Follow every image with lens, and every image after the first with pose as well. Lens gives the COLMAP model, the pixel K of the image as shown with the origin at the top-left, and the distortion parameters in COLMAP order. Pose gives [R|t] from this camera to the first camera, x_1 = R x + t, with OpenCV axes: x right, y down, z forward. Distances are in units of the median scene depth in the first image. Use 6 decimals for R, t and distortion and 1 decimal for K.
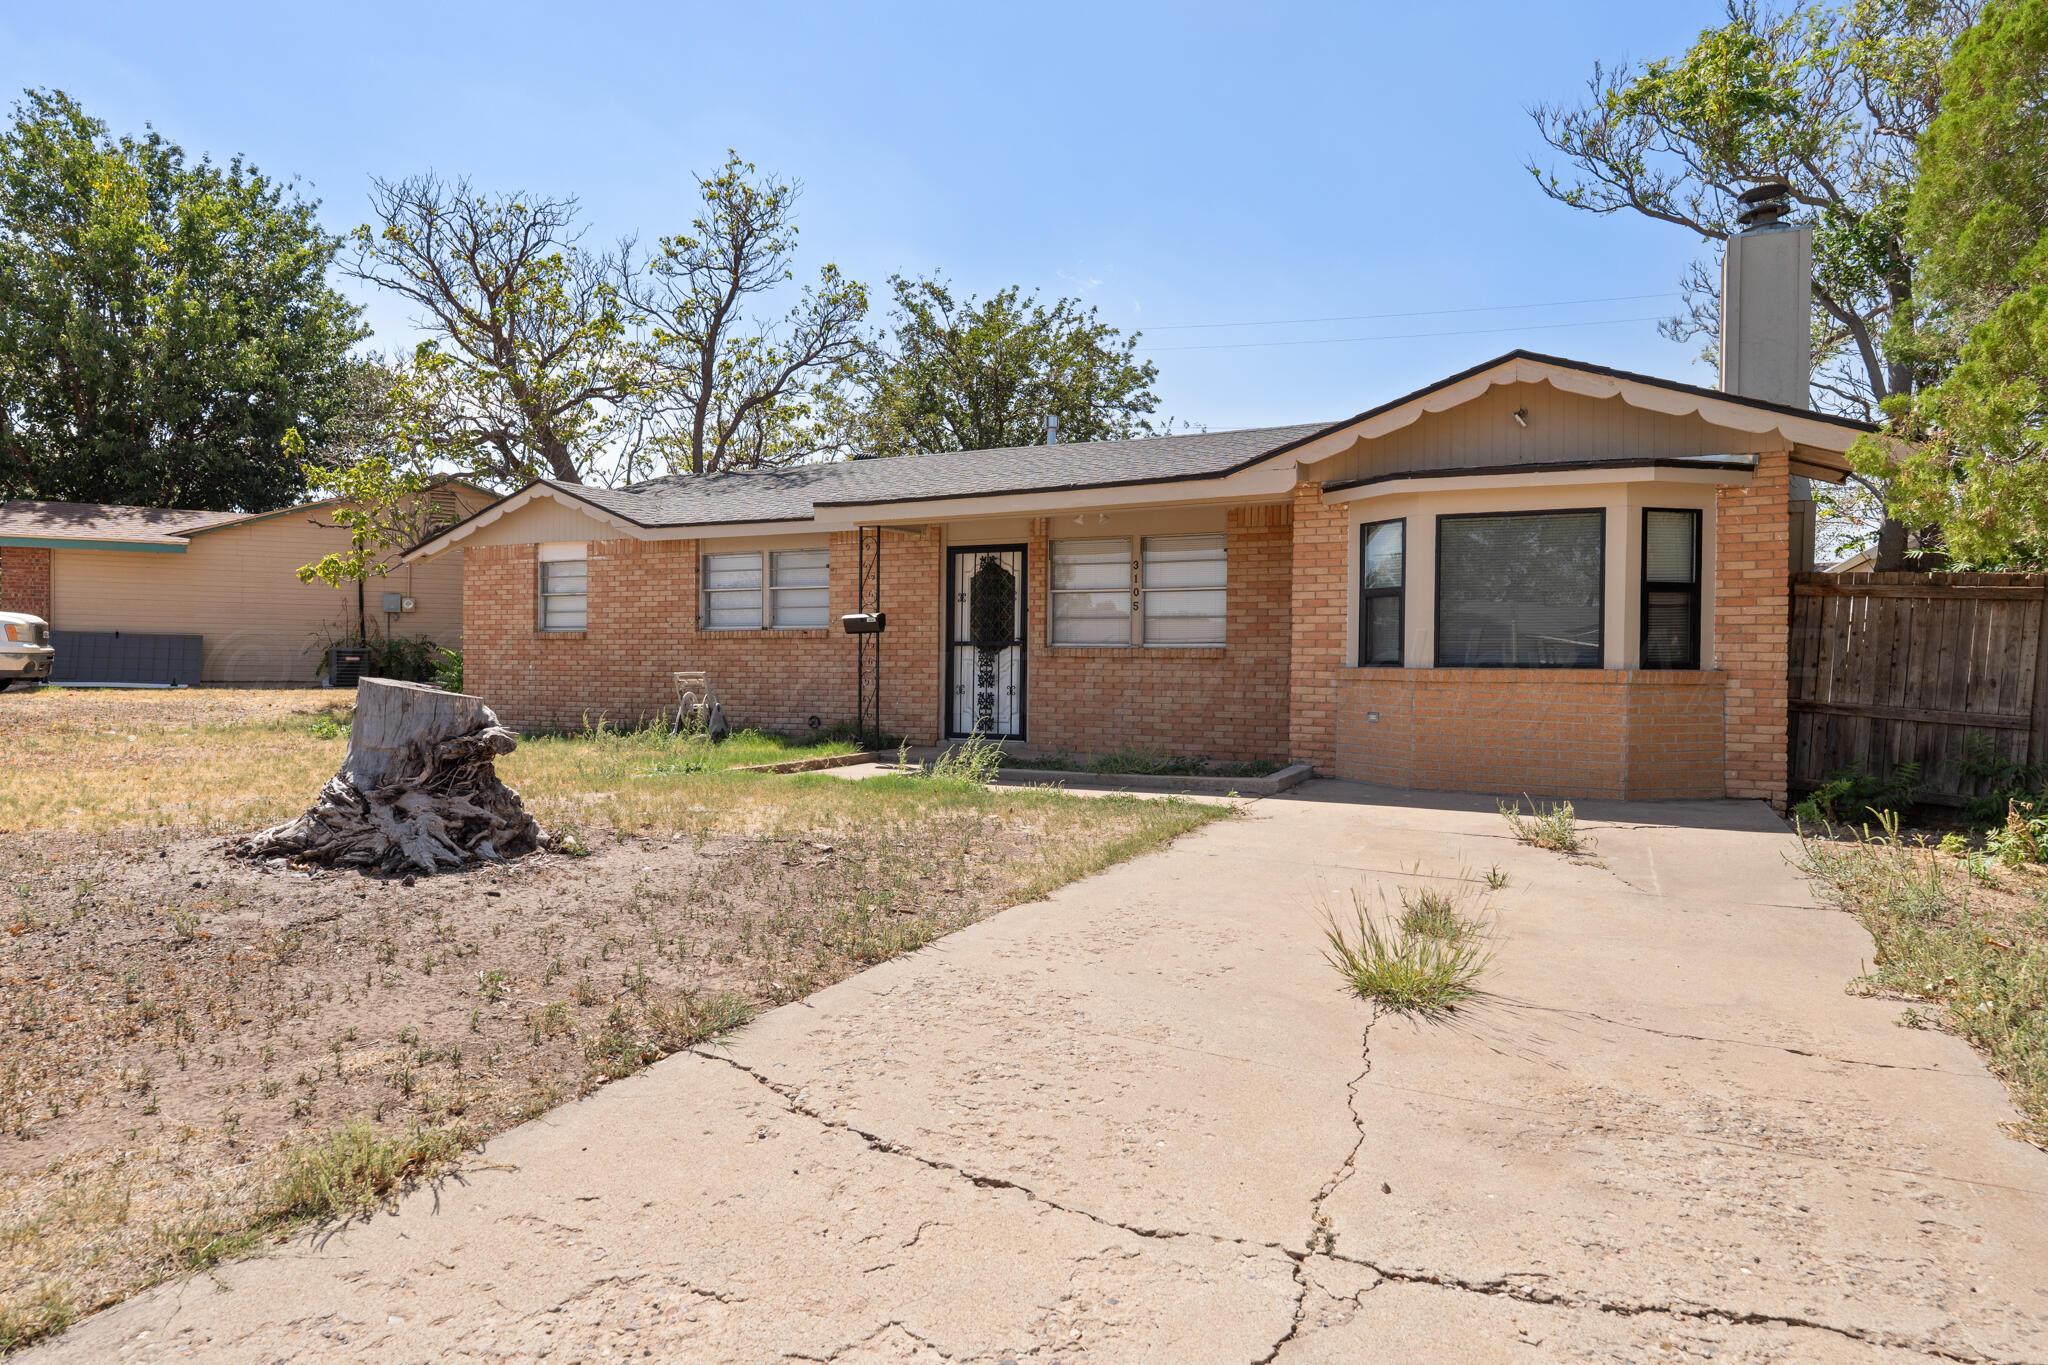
lens RADIAL K [[1258.0, 0, 1024.0], [0, 1258.0, 670.3], [0, 0, 1]] dist [-0.003538, -0.001804]
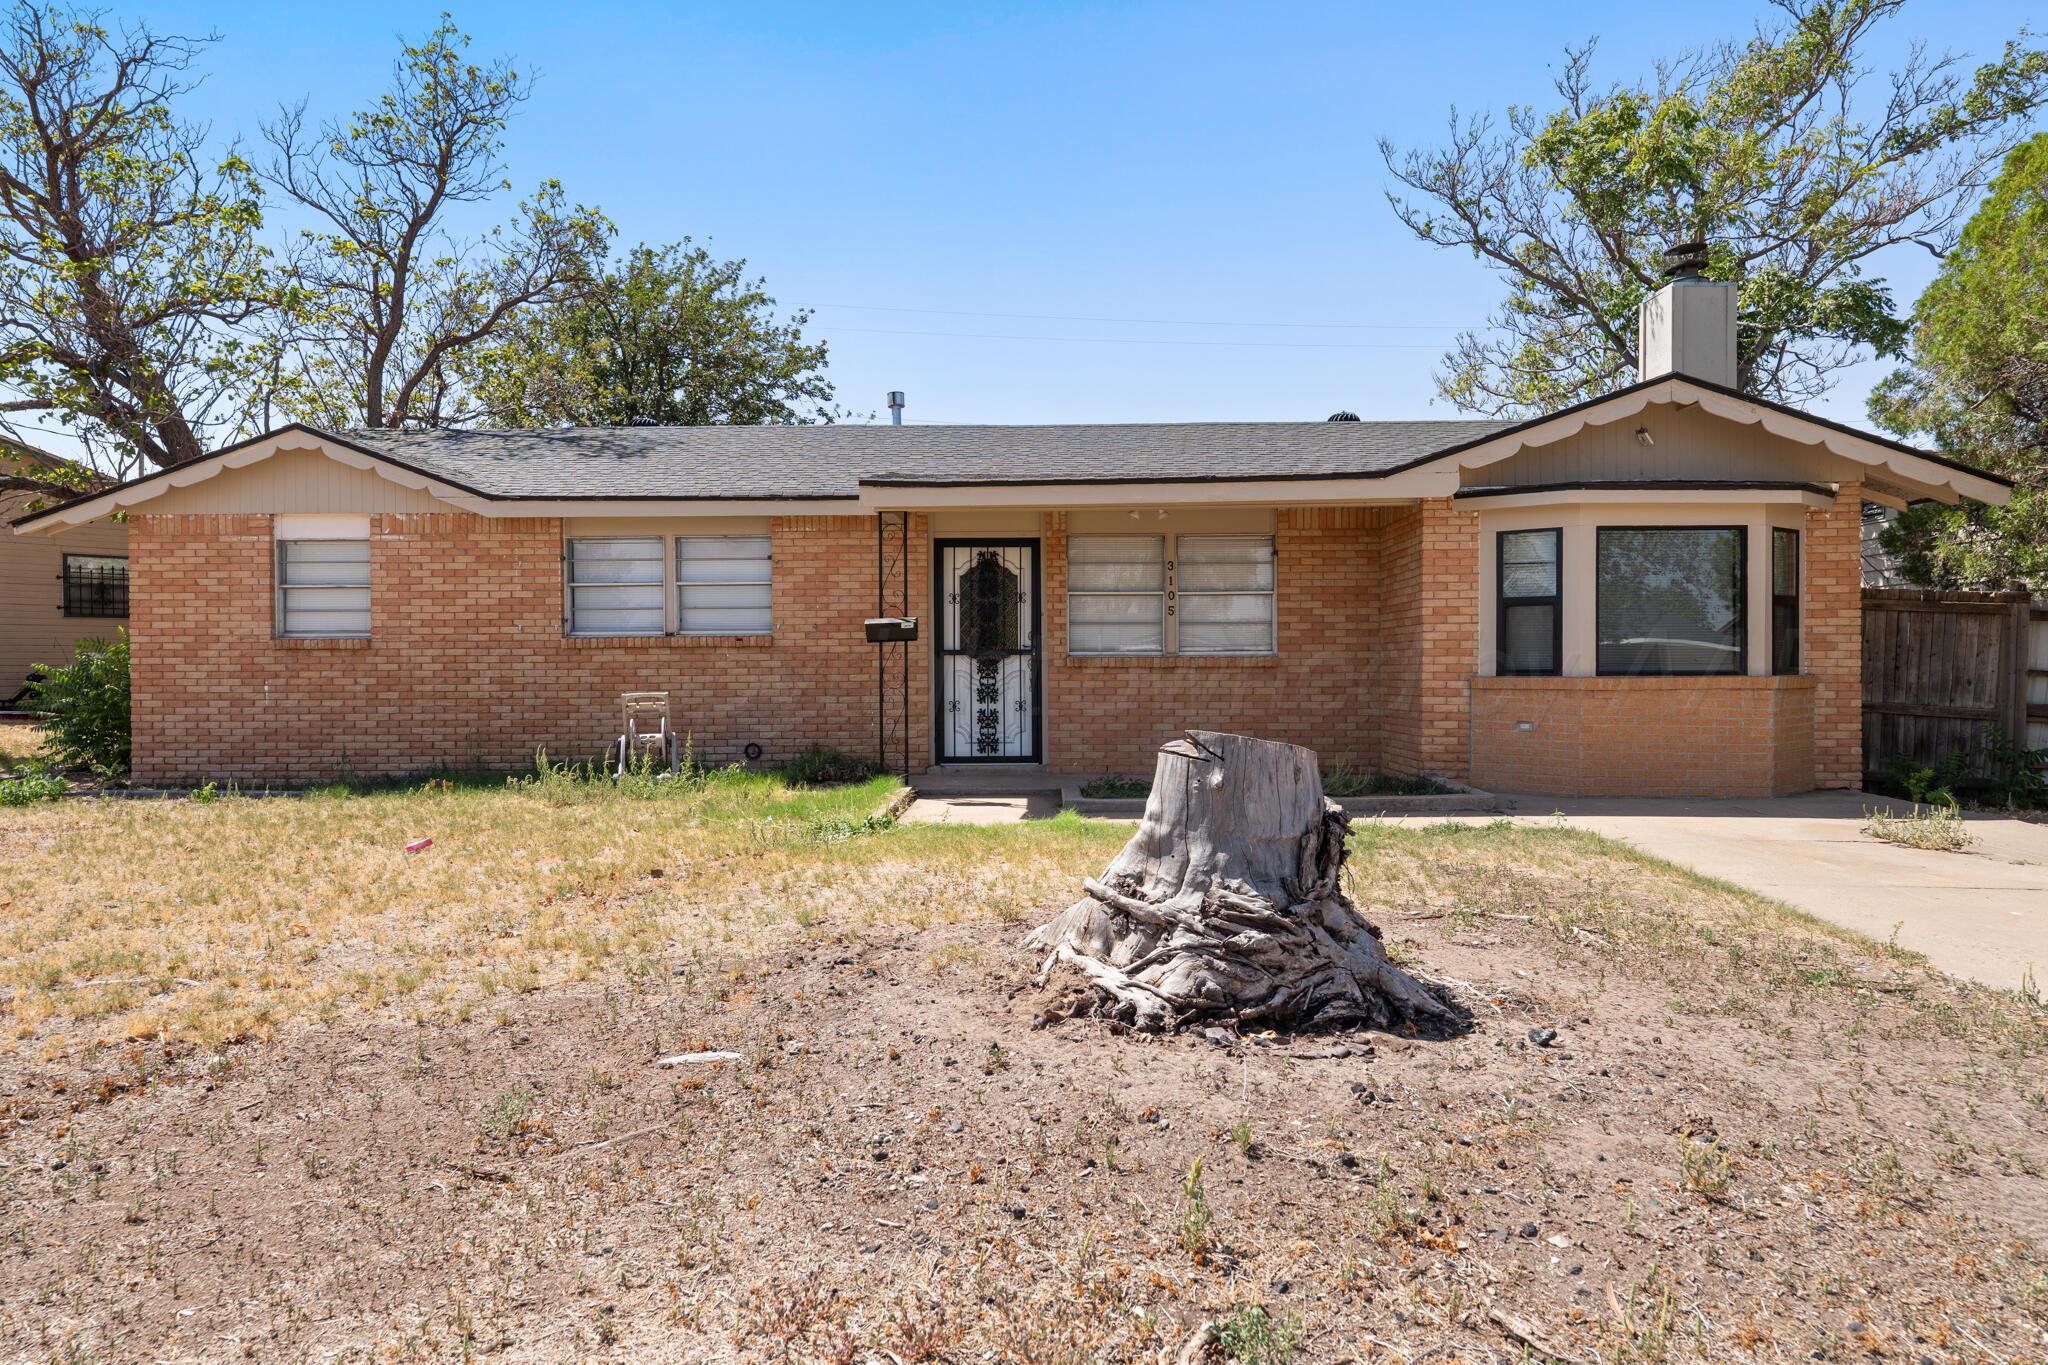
lens RADIAL K [[1272.4, 0, 1024.0], [0, 1272.4, 682.5], [0, 0, 1]] dist [0.000540, 0.000631]
pose [[0.896476, -0.017478, 0.442748, -0.398049], [0.012787, 0.999826, 0.013578, -0.012198], [-0.442909, -0.006511, 0.896543, 0.204383]]
